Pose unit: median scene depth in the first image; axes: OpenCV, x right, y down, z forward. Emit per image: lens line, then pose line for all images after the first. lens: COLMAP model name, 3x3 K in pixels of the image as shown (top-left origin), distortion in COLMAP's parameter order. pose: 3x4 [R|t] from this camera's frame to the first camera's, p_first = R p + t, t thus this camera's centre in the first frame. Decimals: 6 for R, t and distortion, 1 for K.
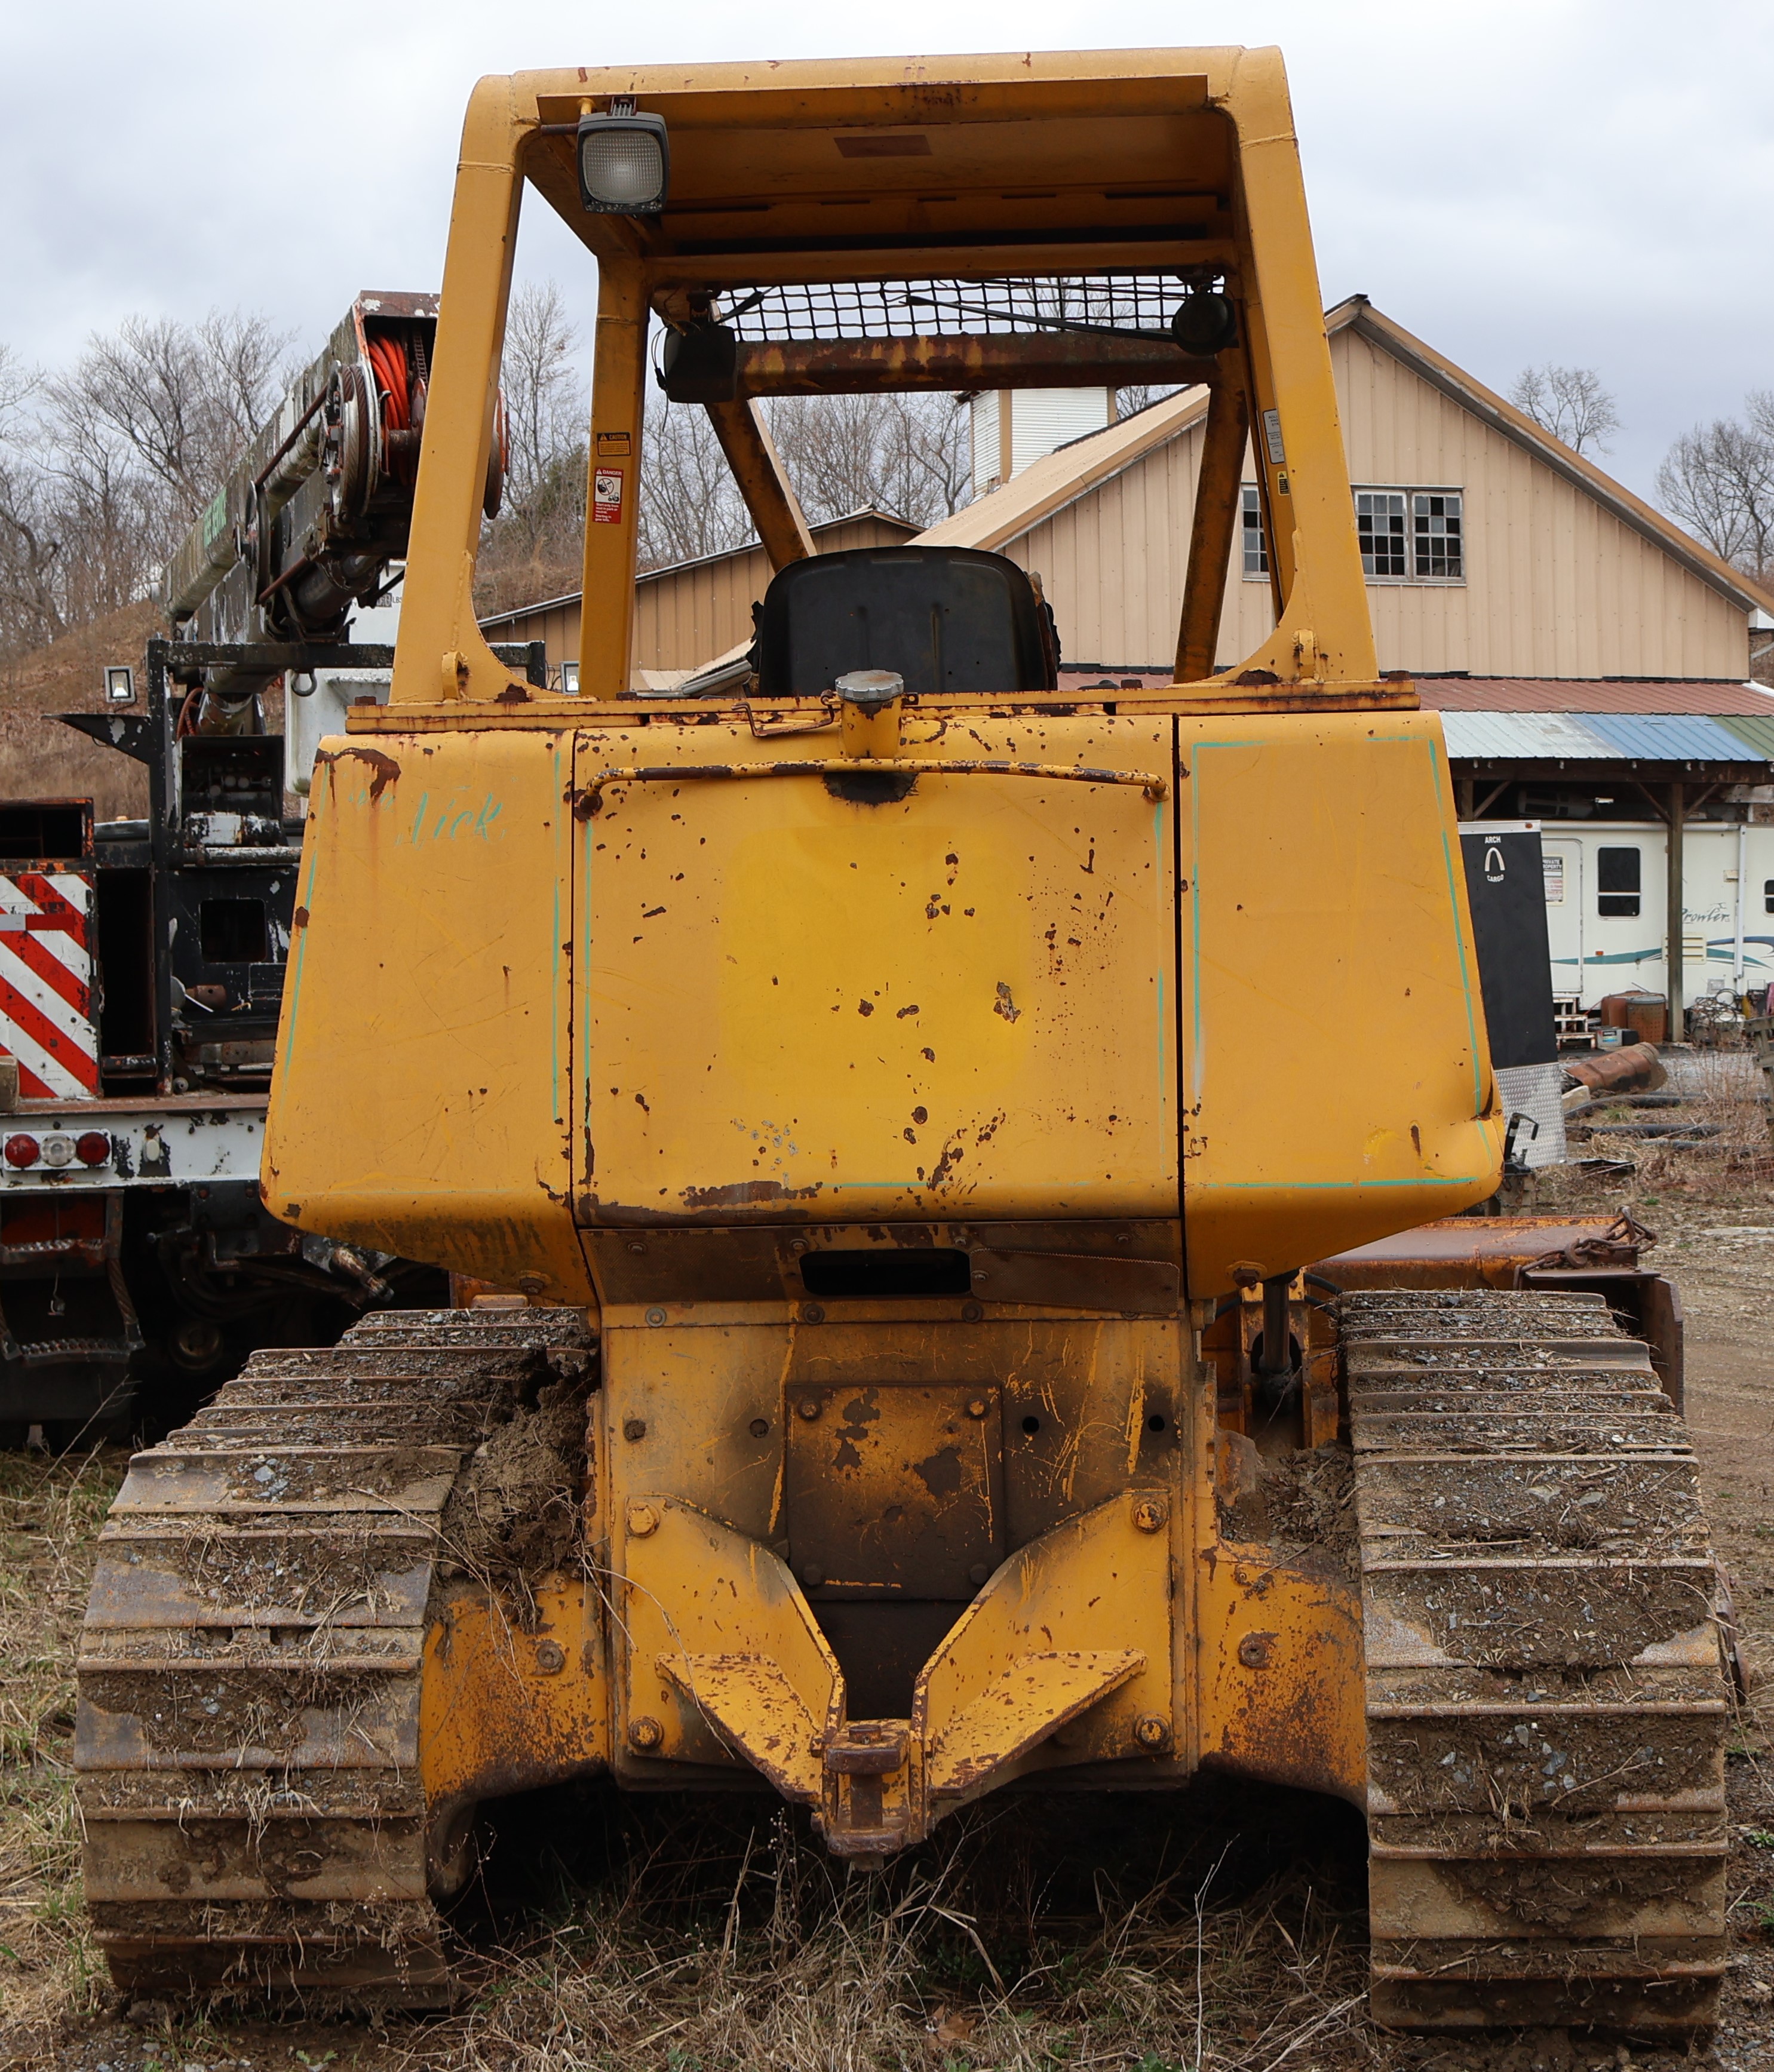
lens RADIAL K [[3657.5, 0, 958.9], [0, 3657.5, 1096.2], [0, 0, 1]] dist [-0.004481, 0.168497]
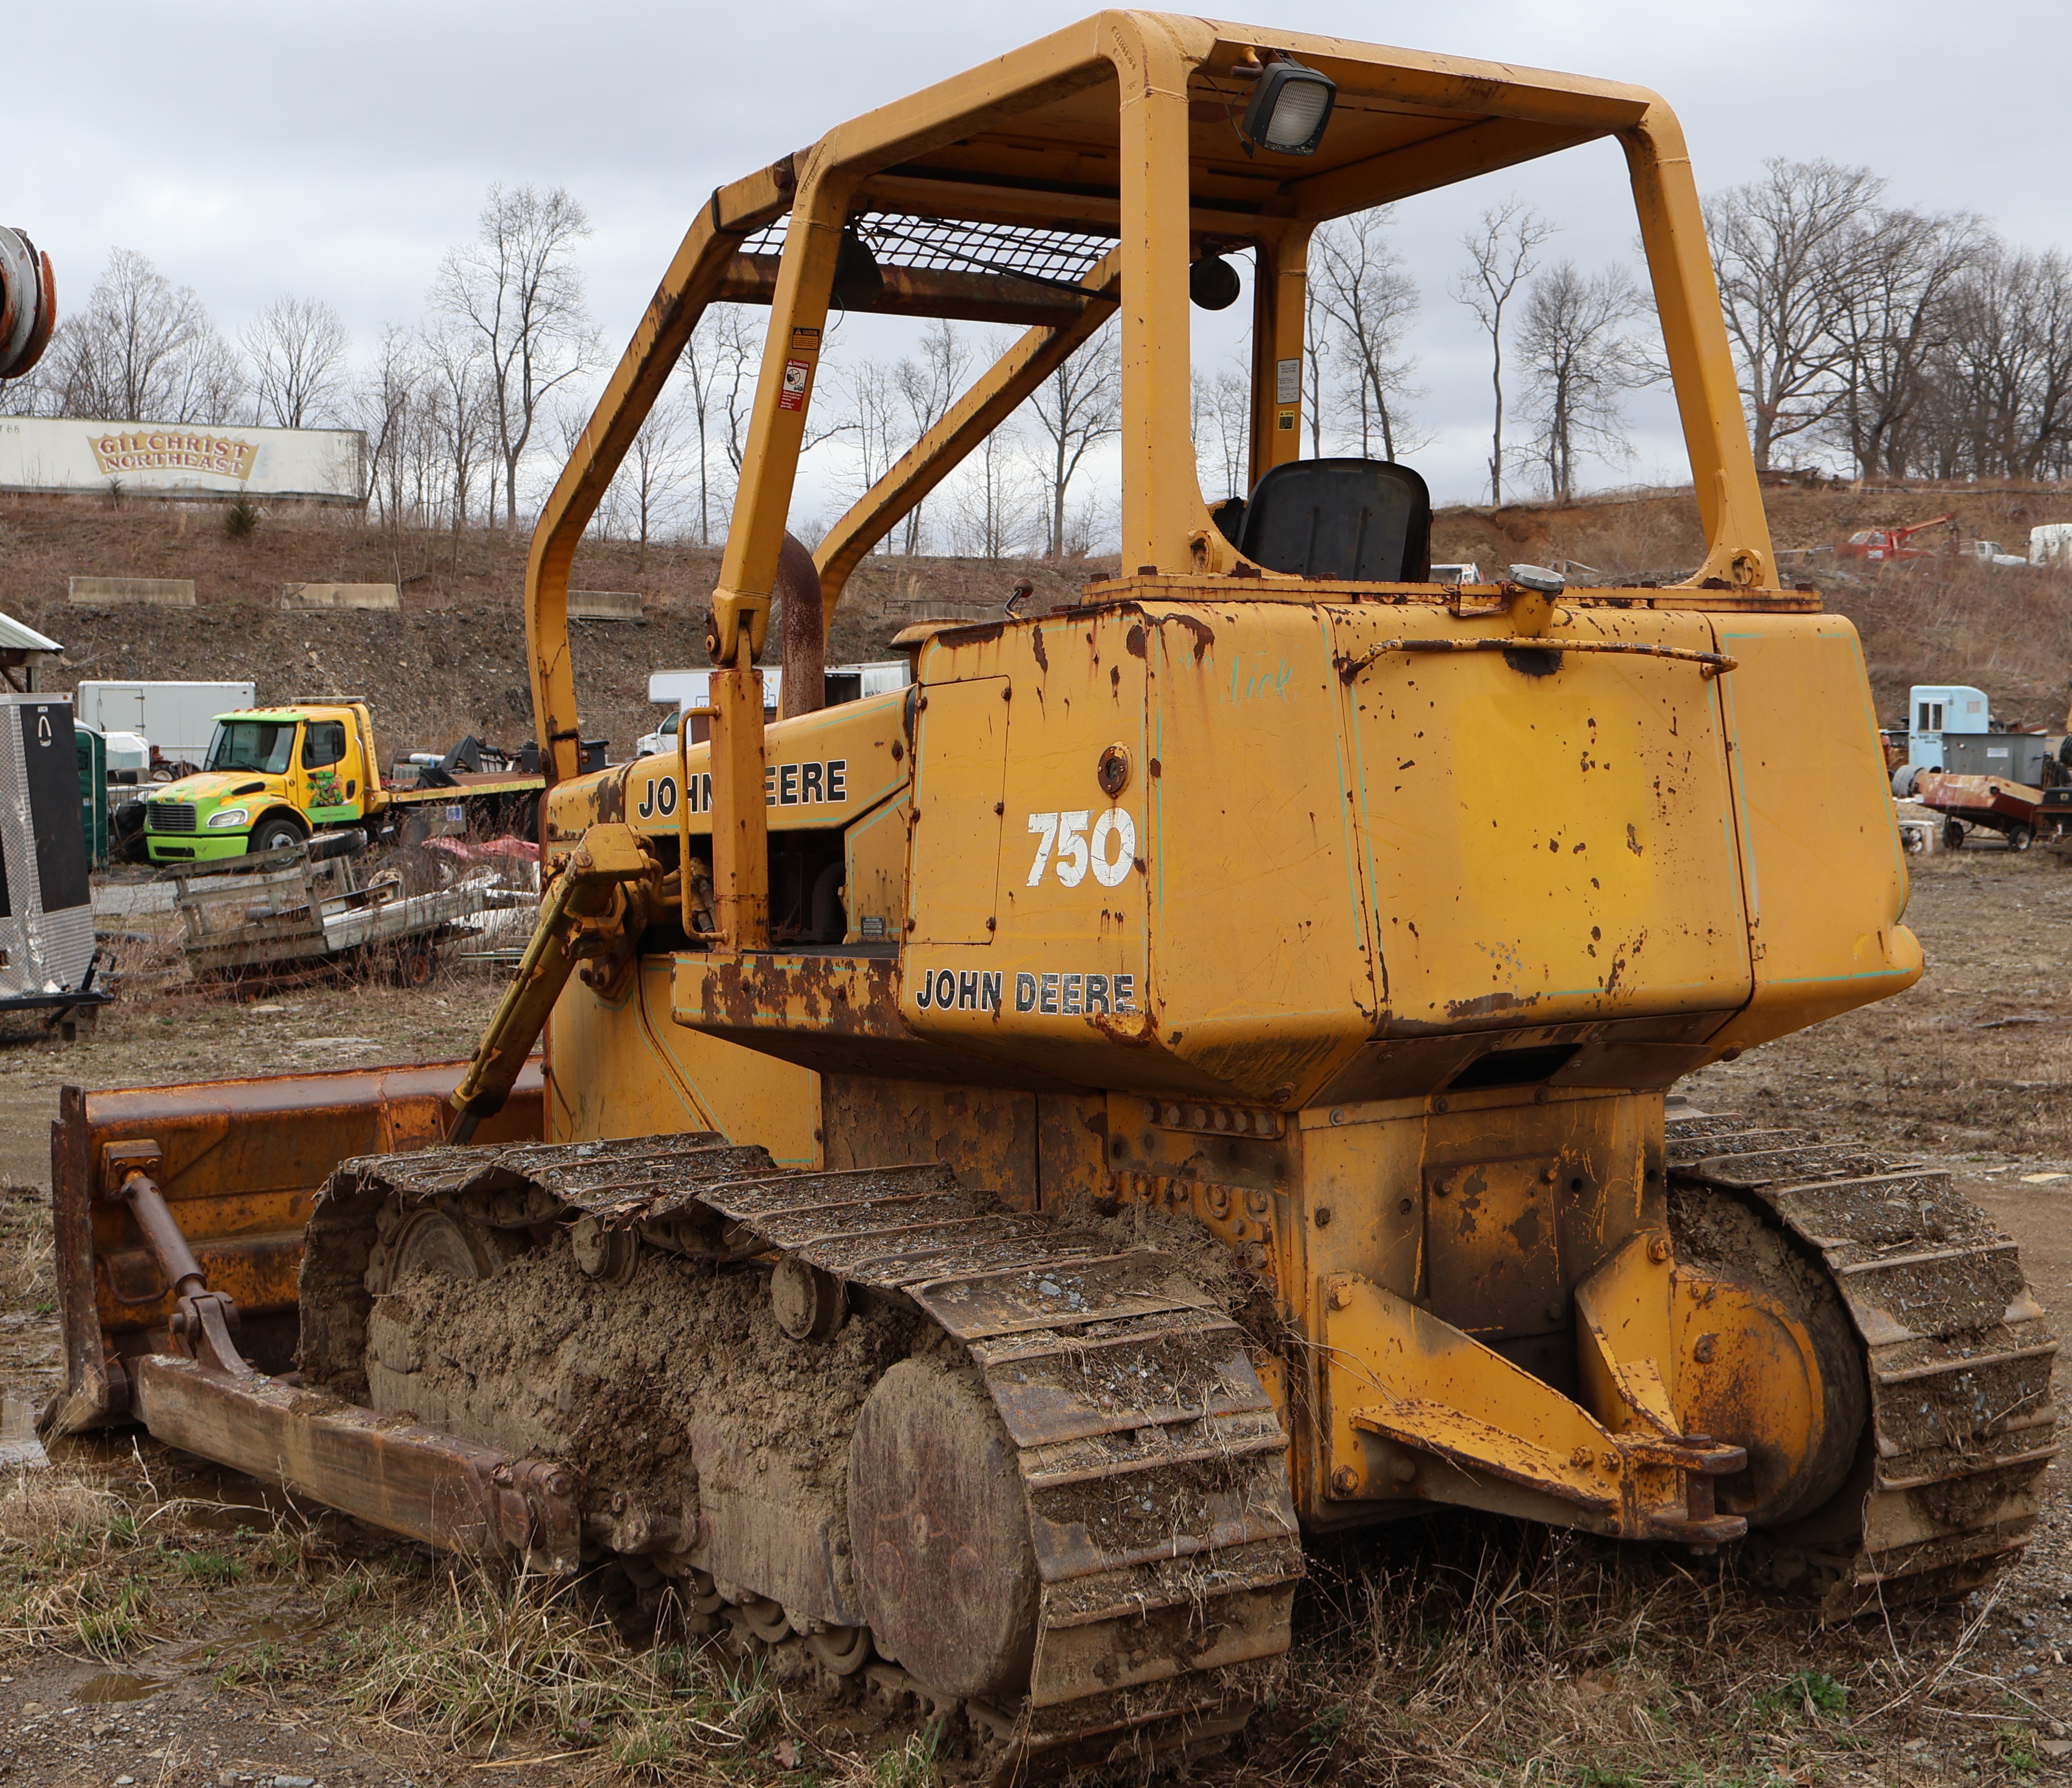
lens RADIAL K [[3014.9, 0, 994.2], [0, 3014.9, 905.0], [0, 0, 1]] dist [0.011293, 0.061992]
pose [[0.798847, -0.022266, 0.601123, -0.763135], [0.027017, 0.999634, 0.001123, -0.010634], [-0.600928, 0.015344, 0.799156, 0.316656]]
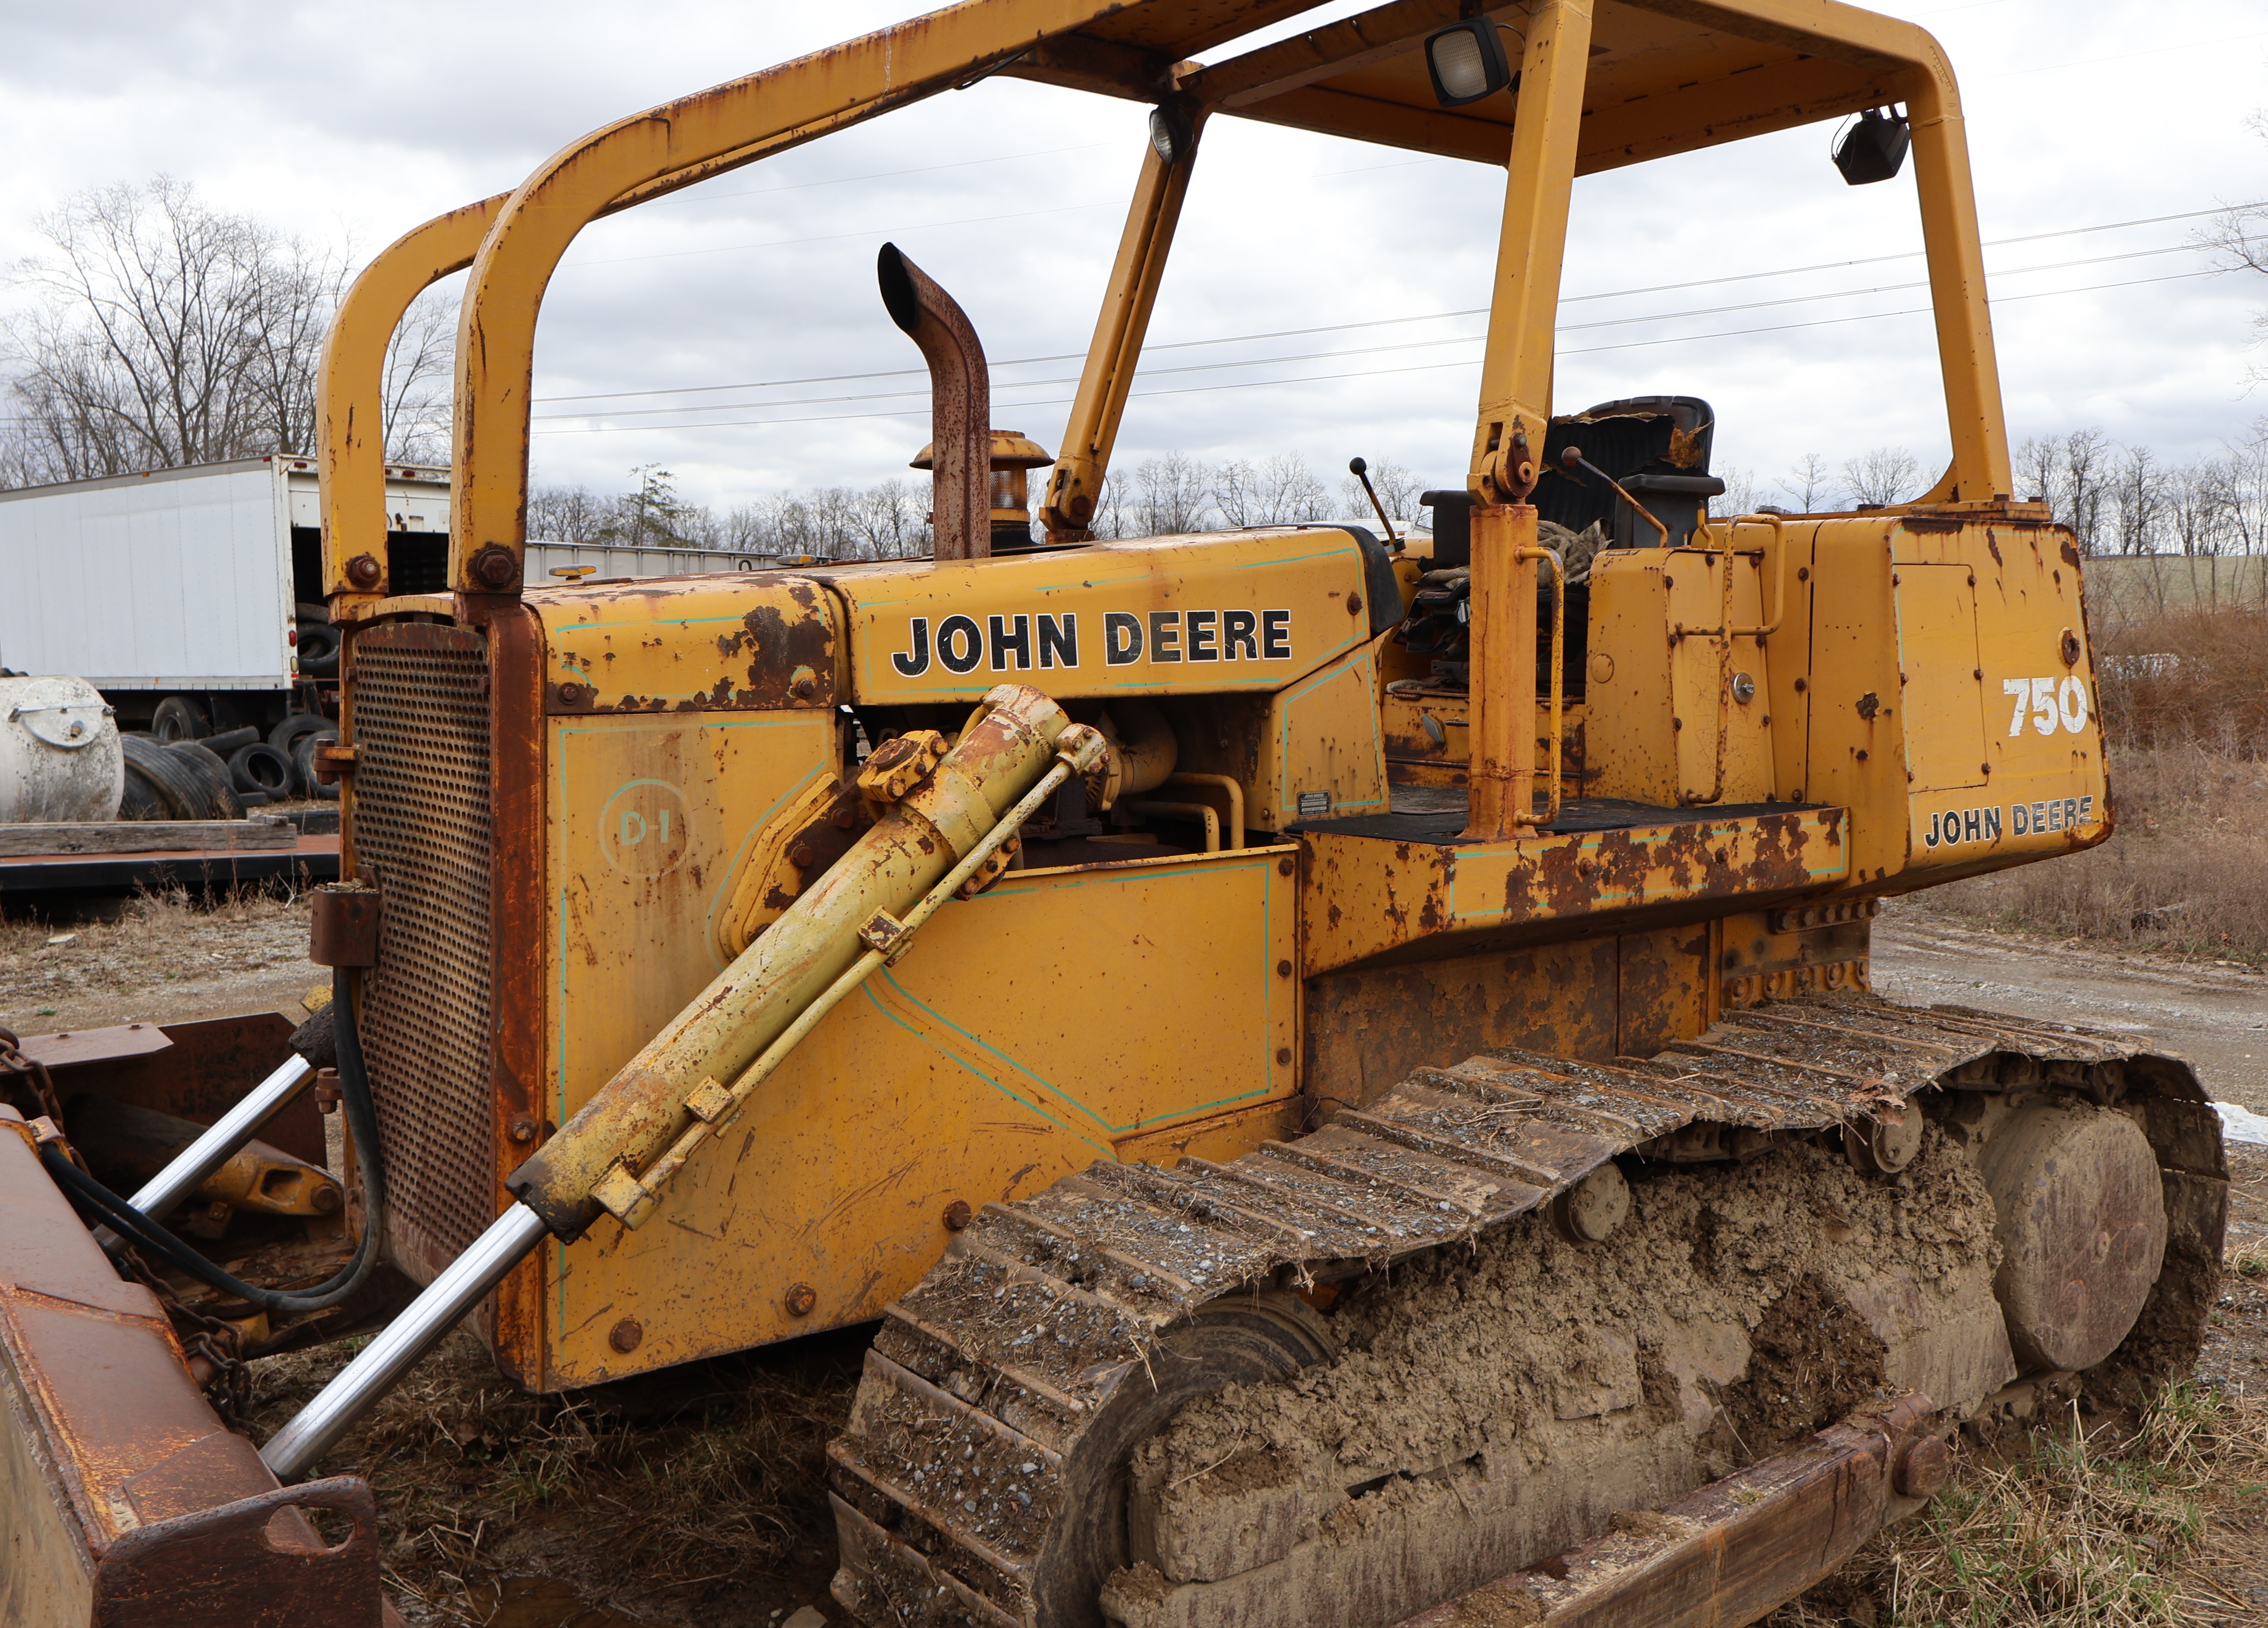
lens RADIAL K [[2039.8, 0, 1205.4], [0, 2039.8, 850.9], [0, 0, 1]] dist [0.005707, -0.026454]
pose [[-0.665601, -0.068238, 0.743182, -0.577206], [0.021328, 0.993665, 0.110339, -0.066759], [-0.746003, 0.089292, -0.659929, 1.856311]]
